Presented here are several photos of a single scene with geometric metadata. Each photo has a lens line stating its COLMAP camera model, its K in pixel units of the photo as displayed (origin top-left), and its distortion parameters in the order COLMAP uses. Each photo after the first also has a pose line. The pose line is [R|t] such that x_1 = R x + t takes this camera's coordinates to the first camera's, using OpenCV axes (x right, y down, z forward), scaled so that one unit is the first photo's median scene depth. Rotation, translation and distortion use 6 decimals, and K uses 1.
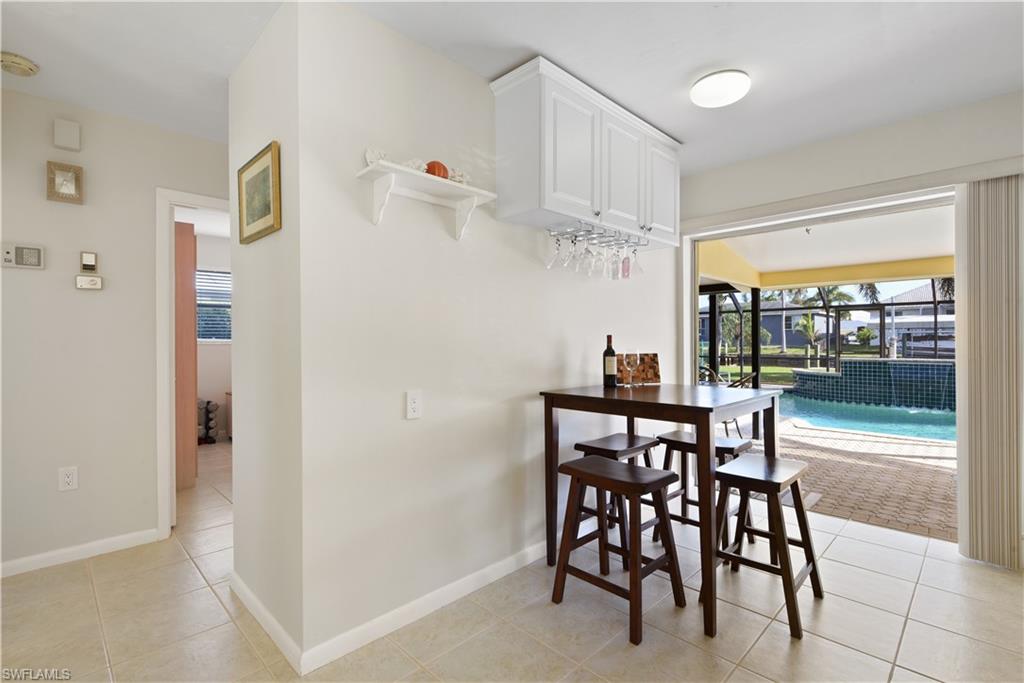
lens RADIAL K [[467.6, 0, 511.2], [0, 467.6, 337.1], [0, 0, 1]] dist [-0.010876, -0.000622]
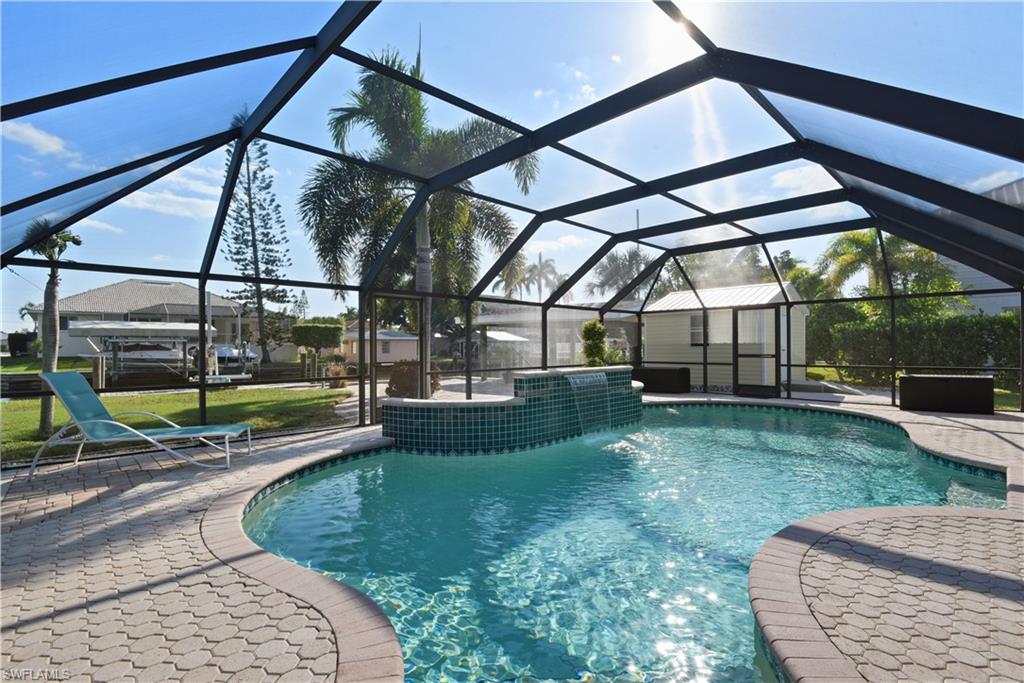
lens RADIAL K [[467.6, 0, 514.4], [0, 467.6, 345.3], [0, 0, 1]] dist [-0.010876, -0.000622]
pose [[0.025602, 0.003775, 0.999665, 0.034612], [0.003438, 0.999987, -0.003864, 0.003572], [-0.999666, 0.003536, 0.025589, 0.293907]]
